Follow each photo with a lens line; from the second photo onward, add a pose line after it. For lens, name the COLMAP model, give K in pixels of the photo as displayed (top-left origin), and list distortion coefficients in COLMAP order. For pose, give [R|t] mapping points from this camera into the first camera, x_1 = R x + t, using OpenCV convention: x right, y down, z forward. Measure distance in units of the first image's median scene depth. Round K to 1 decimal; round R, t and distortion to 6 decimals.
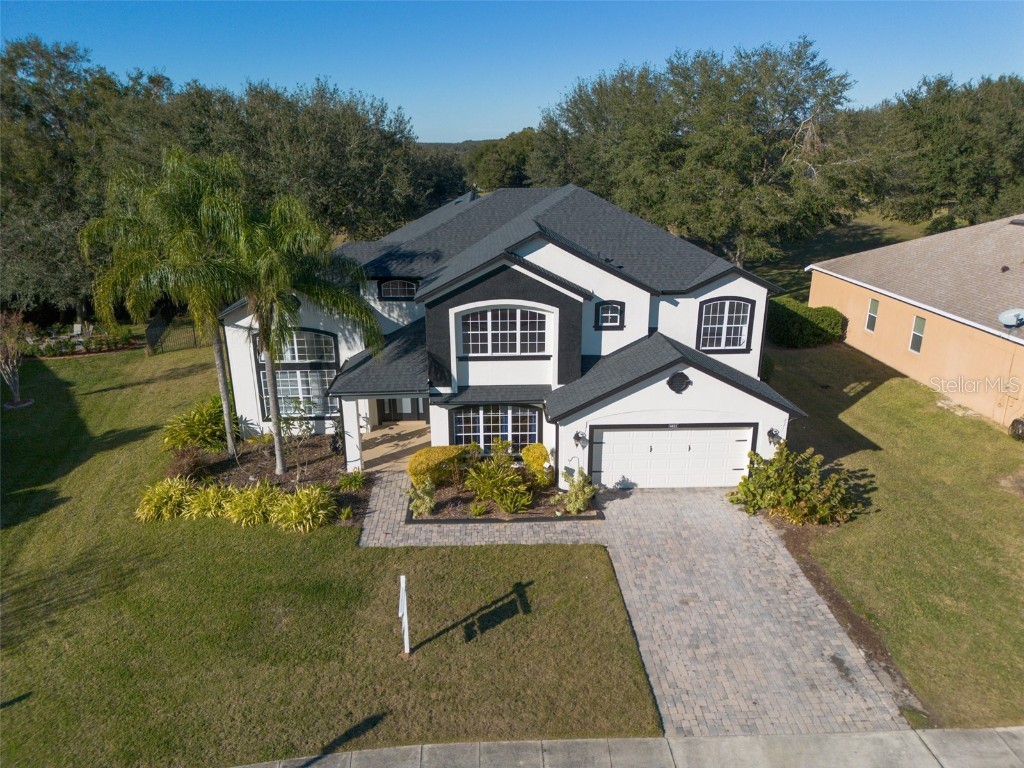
lens RADIAL K [[716.3, 0, 513.5], [0, 716.3, 392.1], [0, 0, 1]] dist [0.058836, -0.047364]
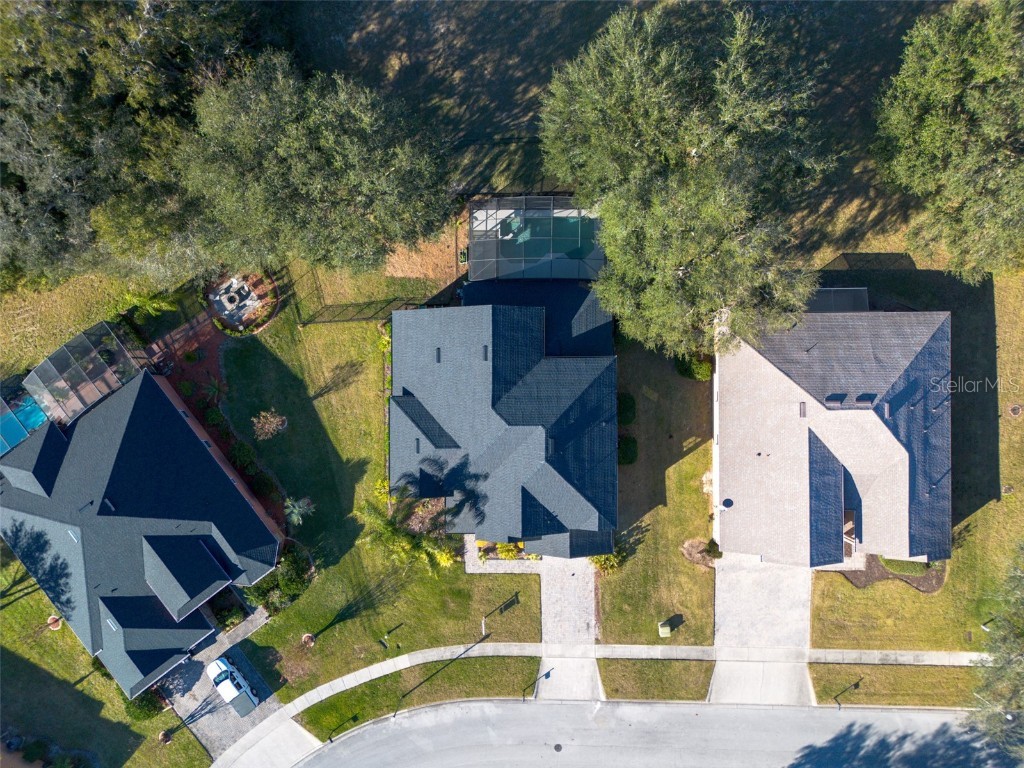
lens RADIAL K [[713.4, 0, 511.7], [0, 713.4, 391.7], [0, 0, 1]] dist [0.054597, -0.053116]
pose [[0.998771, 0.040344, -0.028795, 0.056036], [0.014199, 0.323725, 0.946045, -2.959860], [0.047489, -0.945291, 0.322755, 0.683130]]
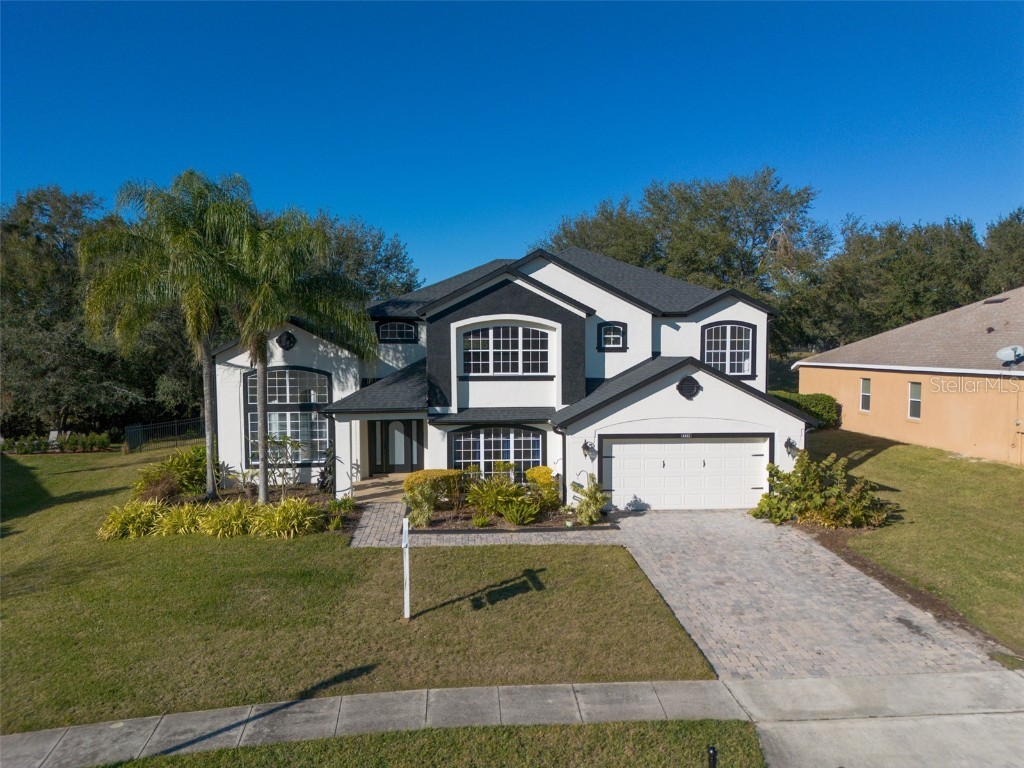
lens RADIAL K [[716.3, 0, 513.5], [0, 716.3, 392.1], [0, 0, 1]] dist [0.058836, -0.047364]
pose [[0.999587, -0.003423, 0.028538, -0.033472], [0.010839, 0.964472, -0.263962, 0.247580], [-0.026621, 0.264162, 0.964111, 0.076736]]
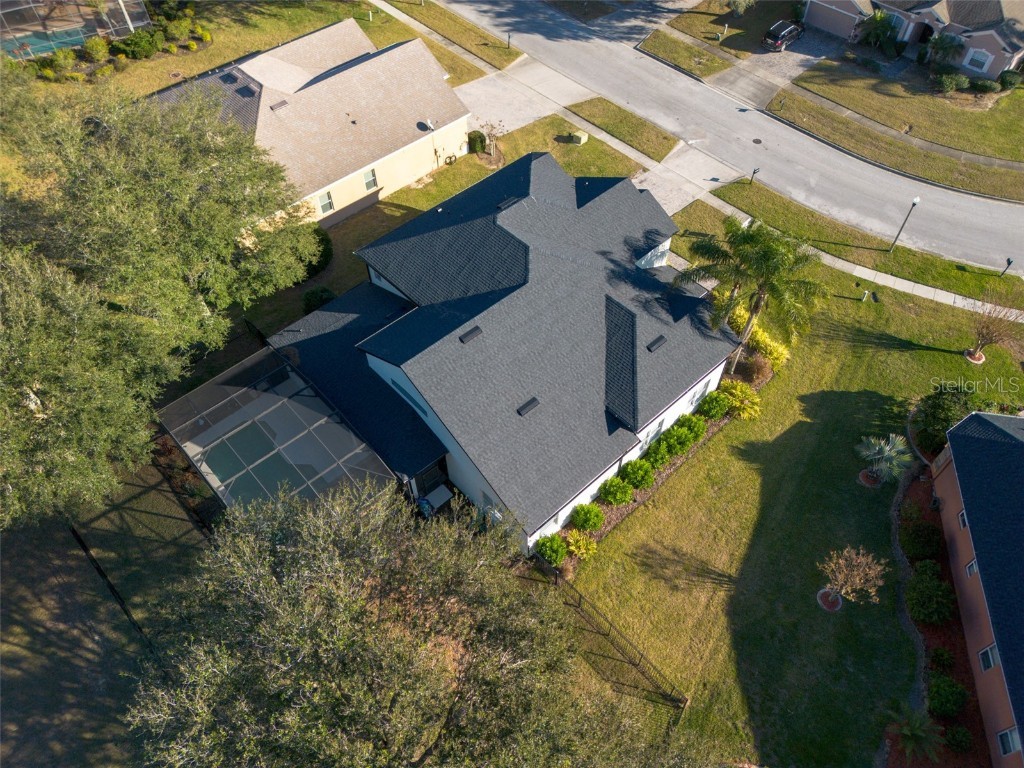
lens RADIAL K [[716.3, 0, 513.5], [0, 716.3, 392.1], [0, 0, 1]] dist [0.058836, -0.047364]
pose [[-0.647102, -0.599619, 0.470867, -1.060710], [0.257690, 0.409243, 0.875281, -1.827402], [-0.717534, 0.687734, -0.110306, 1.894973]]
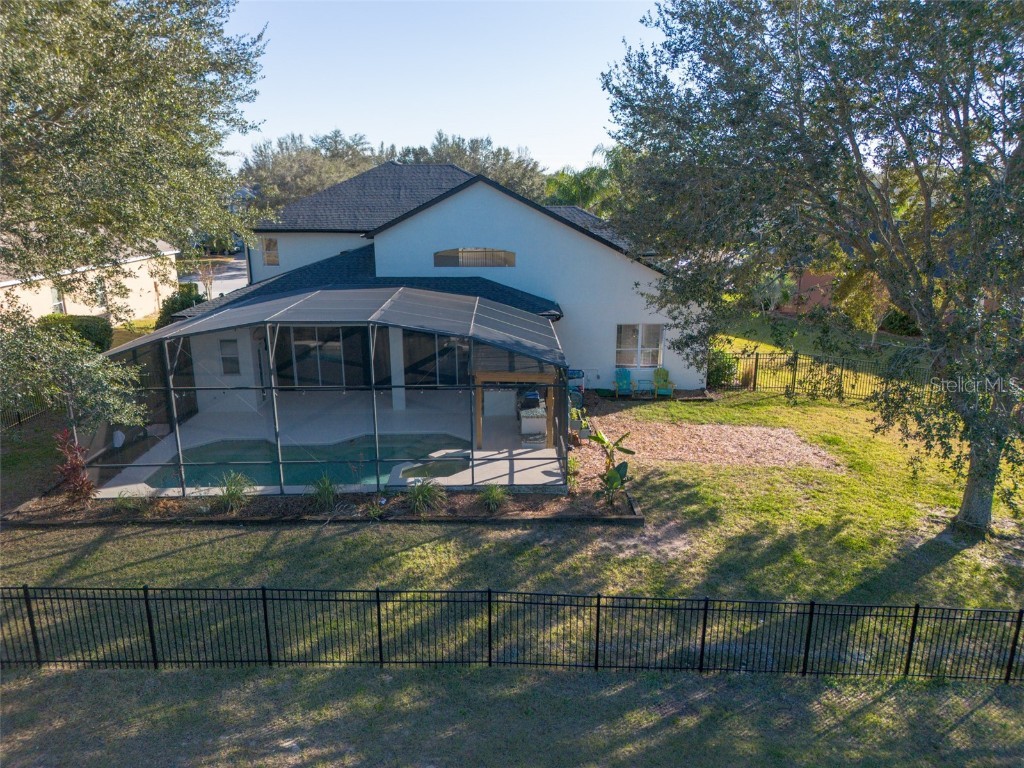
lens RADIAL K [[716.3, 0, 513.5], [0, 716.3, 392.1], [0, 0, 1]] dist [0.058836, -0.047364]
pose [[-0.999985, 0.000512, 0.005471, -0.180400], [0.003548, 0.820479, 0.571665, -0.893800], [-0.004196, 0.571676, -0.820469, 3.015939]]
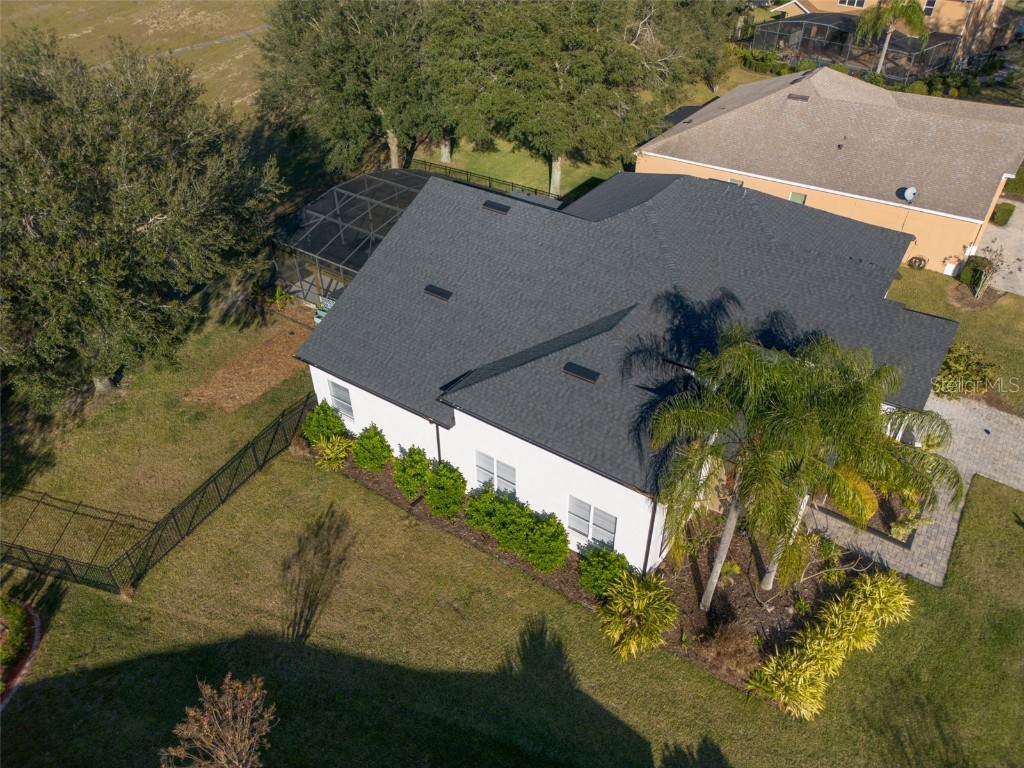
lens RADIAL K [[713.4, 0, 511.7], [0, 713.4, 391.7], [0, 0, 1]] dist [0.054597, -0.053116]
pose [[0.602724, -0.486522, 0.632471, -1.169155], [0.258394, 0.868914, 0.422162, -0.716998], [-0.754954, -0.091020, 0.649430, 0.731814]]
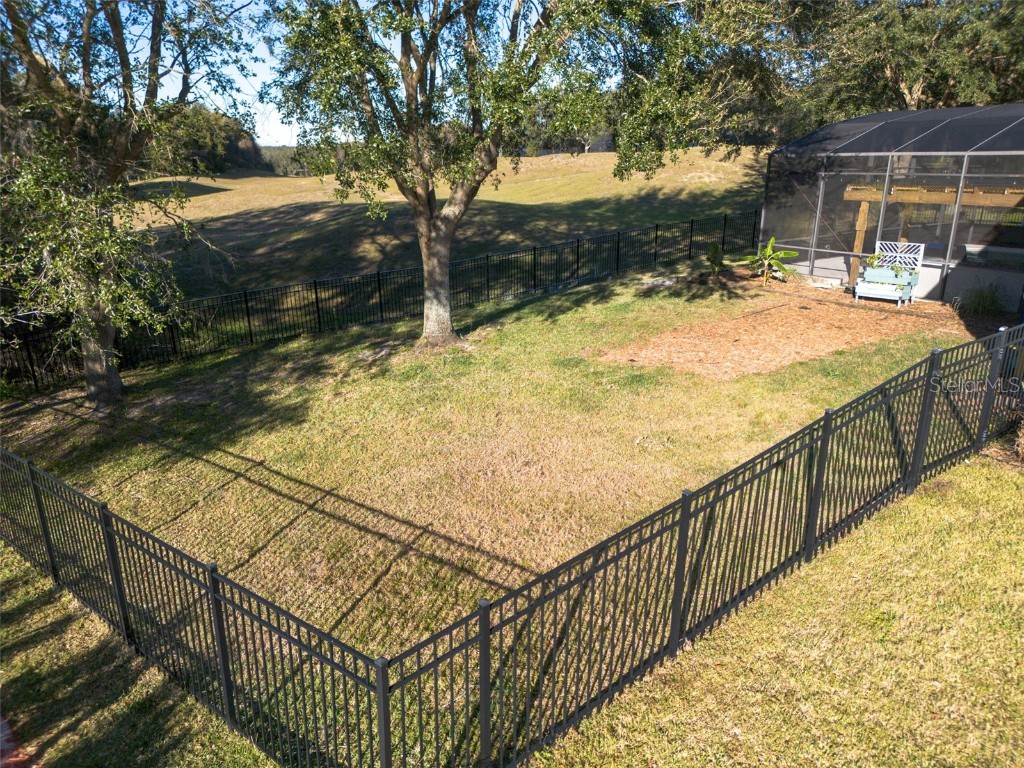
lens RADIAL K [[716.3, 0, 513.5], [0, 716.3, 392.1], [0, 0, 1]] dist [0.058836, -0.047364]
pose [[0.848476, -0.156559, 0.505548, -1.029600], [0.166249, 0.985734, 0.026244, -0.237129], [-0.502444, 0.061780, 0.862399, 1.721141]]
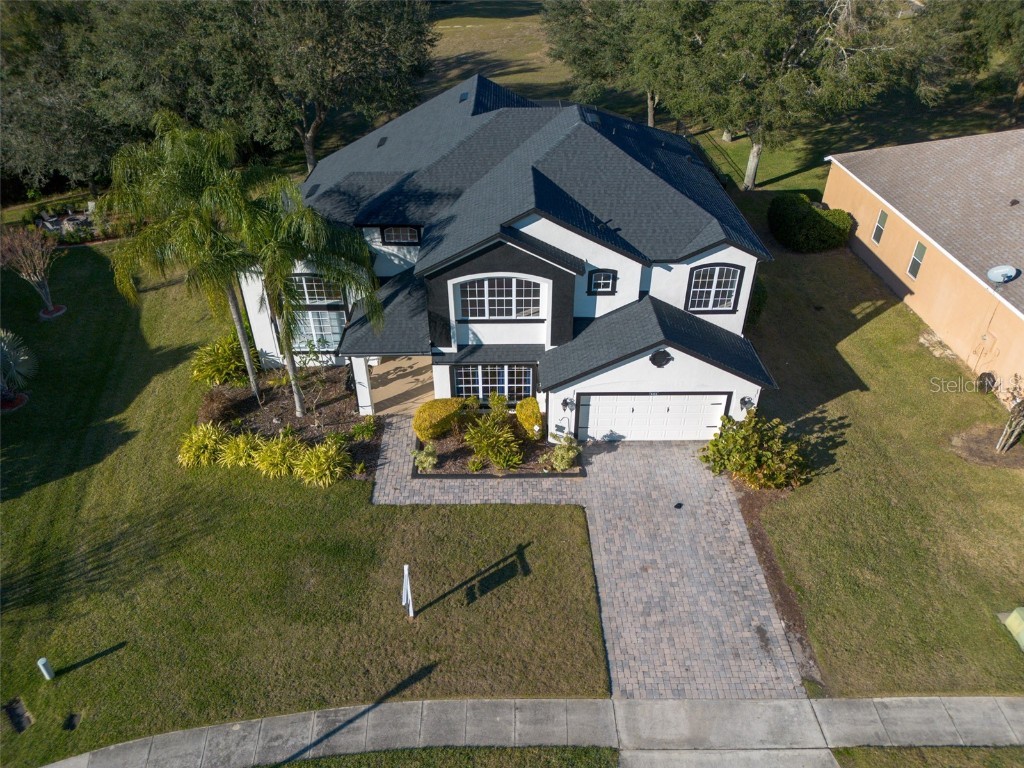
lens RADIAL K [[716.3, 0, 513.5], [0, 716.3, 392.1], [0, 0, 1]] dist [0.058836, -0.047364]
pose [[0.999470, 0.018615, -0.026717, 0.039632], [-0.010455, 0.960489, 0.278123, -0.264803], [0.030838, -0.277696, 0.960174, -0.055245]]
